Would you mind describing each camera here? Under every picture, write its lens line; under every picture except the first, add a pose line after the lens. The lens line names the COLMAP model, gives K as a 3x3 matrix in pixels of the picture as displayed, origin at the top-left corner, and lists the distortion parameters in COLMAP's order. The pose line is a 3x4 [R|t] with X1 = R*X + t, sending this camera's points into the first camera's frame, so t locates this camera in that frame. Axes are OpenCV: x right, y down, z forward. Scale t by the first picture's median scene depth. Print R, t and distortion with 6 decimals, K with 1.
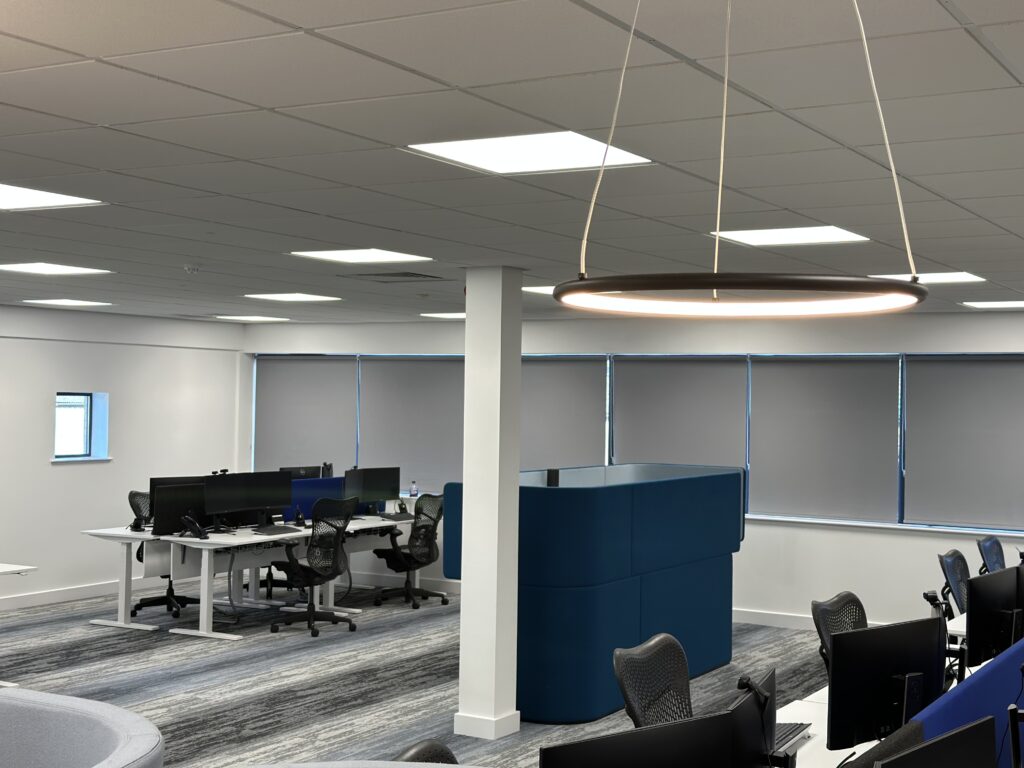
lens RADIAL K [[1426.2, 0, 480.4], [0, 1426.2, 377.1], [0, 0, 1]] dist [0.043343, 0.000000]
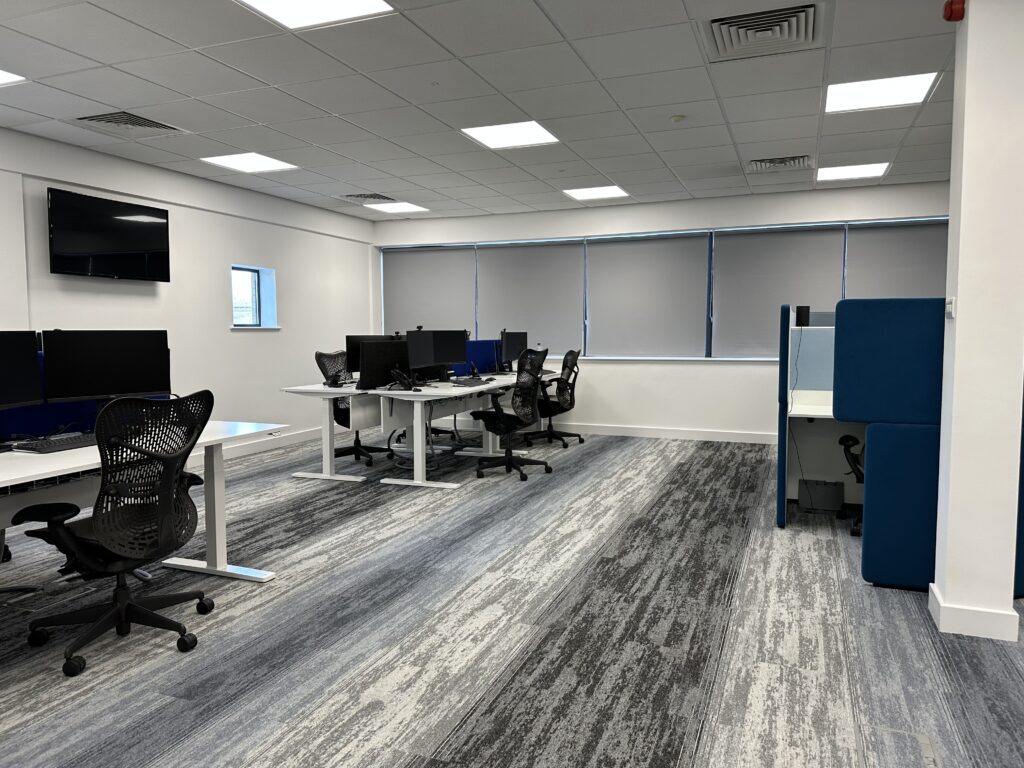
lens RADIAL K [[718.2, 0, 512.3], [0, 718.2, 384.8], [0, 0, 1]] dist [0.052155, -0.082336]
pose [[0.985888, -0.028949, 0.164886, -0.209924], [0.013489, 0.995469, 0.094122, 0.061611], [-0.166864, -0.090569, 0.981811, 0.489529]]
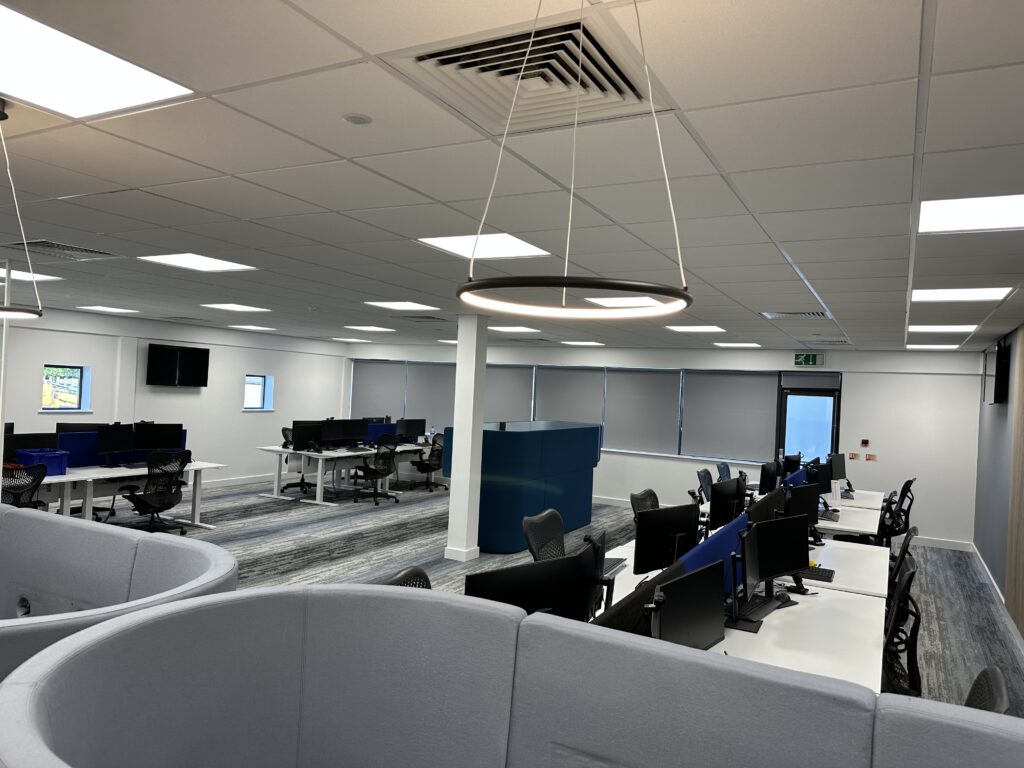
lens RADIAL K [[718.2, 0, 502.9], [0, 718.2, 380.6], [0, 0, 1]] dist [0.052155, -0.082336]
pose [[0.998634, 0.031289, 0.041837, 0.008106], [-0.031512, 0.999492, 0.004700, 0.003474], [-0.041669, -0.006012, 0.999113, 0.024161]]
